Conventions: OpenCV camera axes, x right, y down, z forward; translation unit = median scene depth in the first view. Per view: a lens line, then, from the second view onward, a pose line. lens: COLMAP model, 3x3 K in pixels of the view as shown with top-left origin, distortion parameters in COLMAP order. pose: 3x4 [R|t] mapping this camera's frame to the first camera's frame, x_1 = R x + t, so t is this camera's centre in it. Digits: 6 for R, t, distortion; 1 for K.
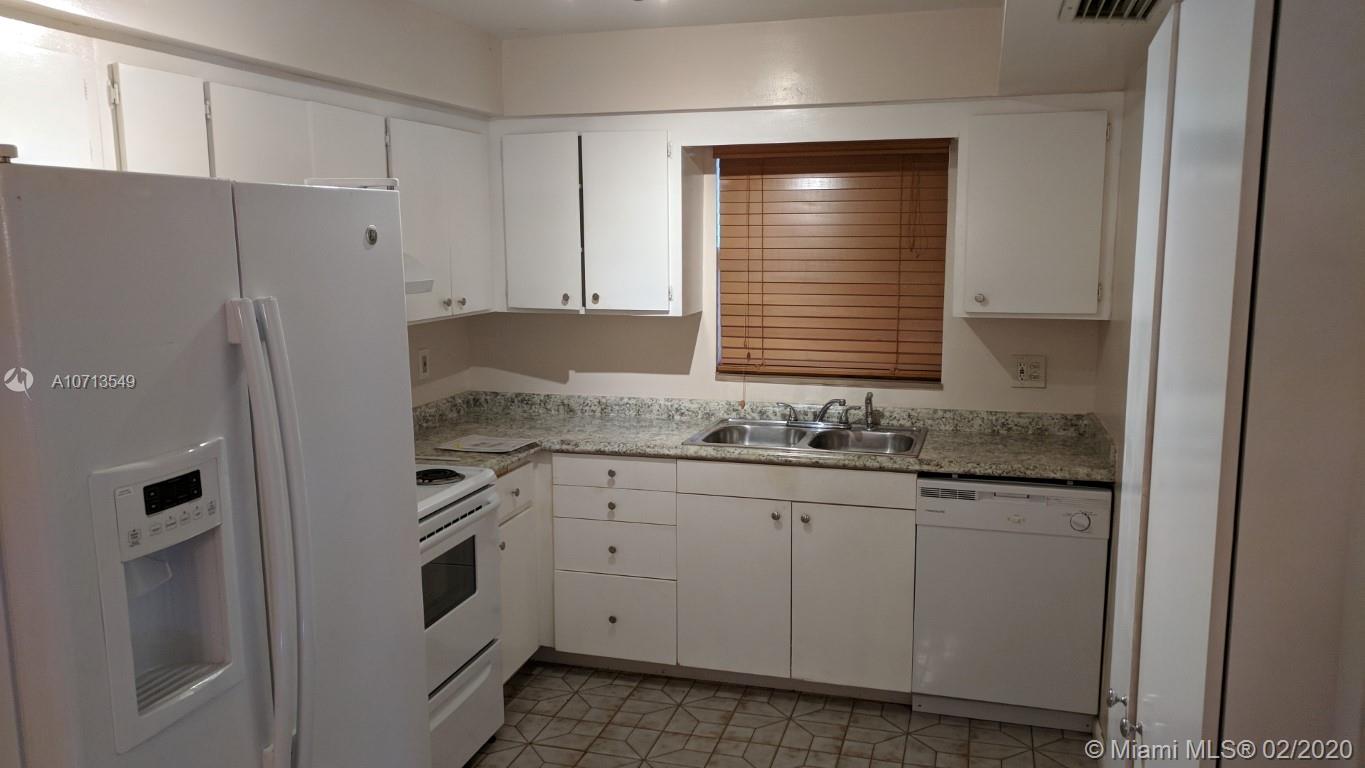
lens RADIAL K [[1059.5, 0, 682.5], [0, 1059.5, 384.0], [0, 0, 1]] dist [-0.002701, -0.001432]
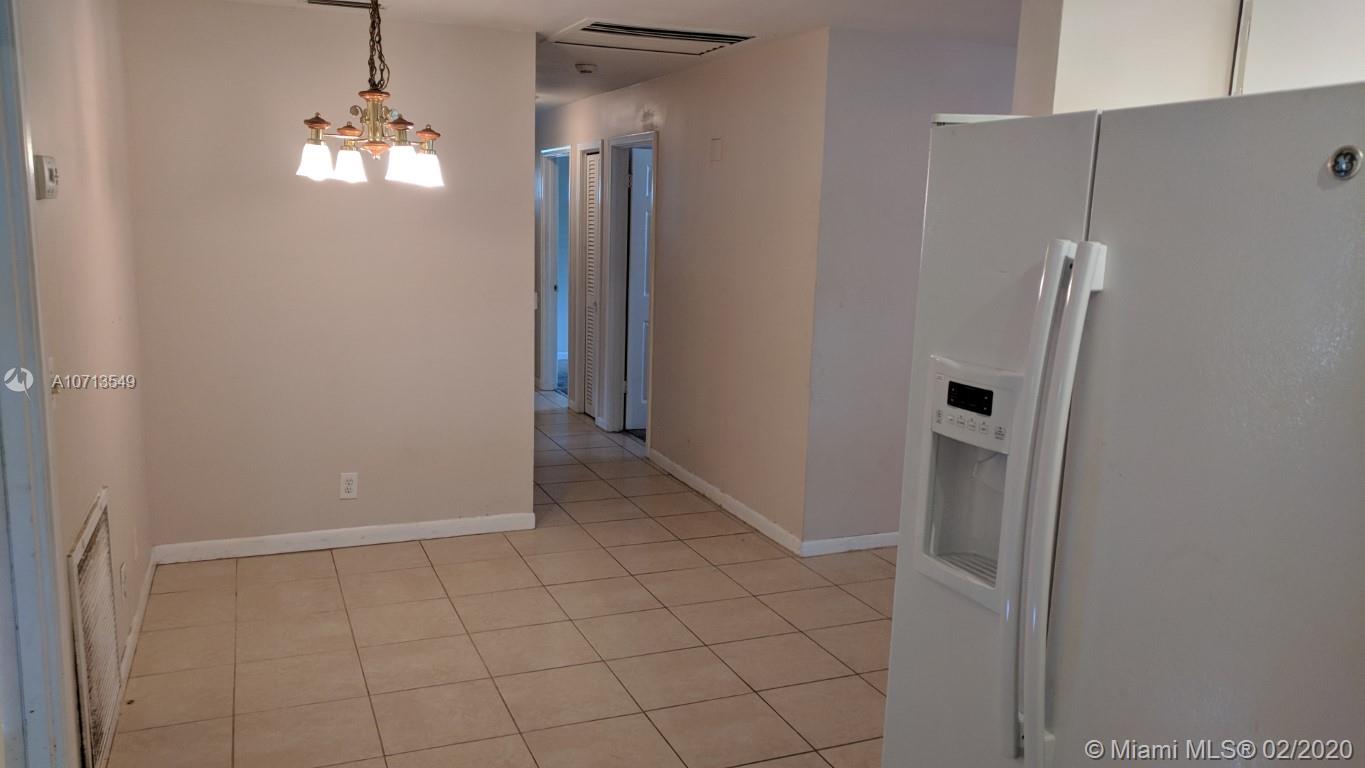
lens RADIAL K [[1059.5, 0, 682.5], [0, 1059.5, 384.0], [0, 0, 1]] dist [-0.002701, -0.001432]
pose [[-0.786984, 0.097902, -0.609156, 0.438947], [-0.093194, 0.957138, 0.274228, -0.189470], [0.609894, 0.272583, -0.744129, 1.604907]]
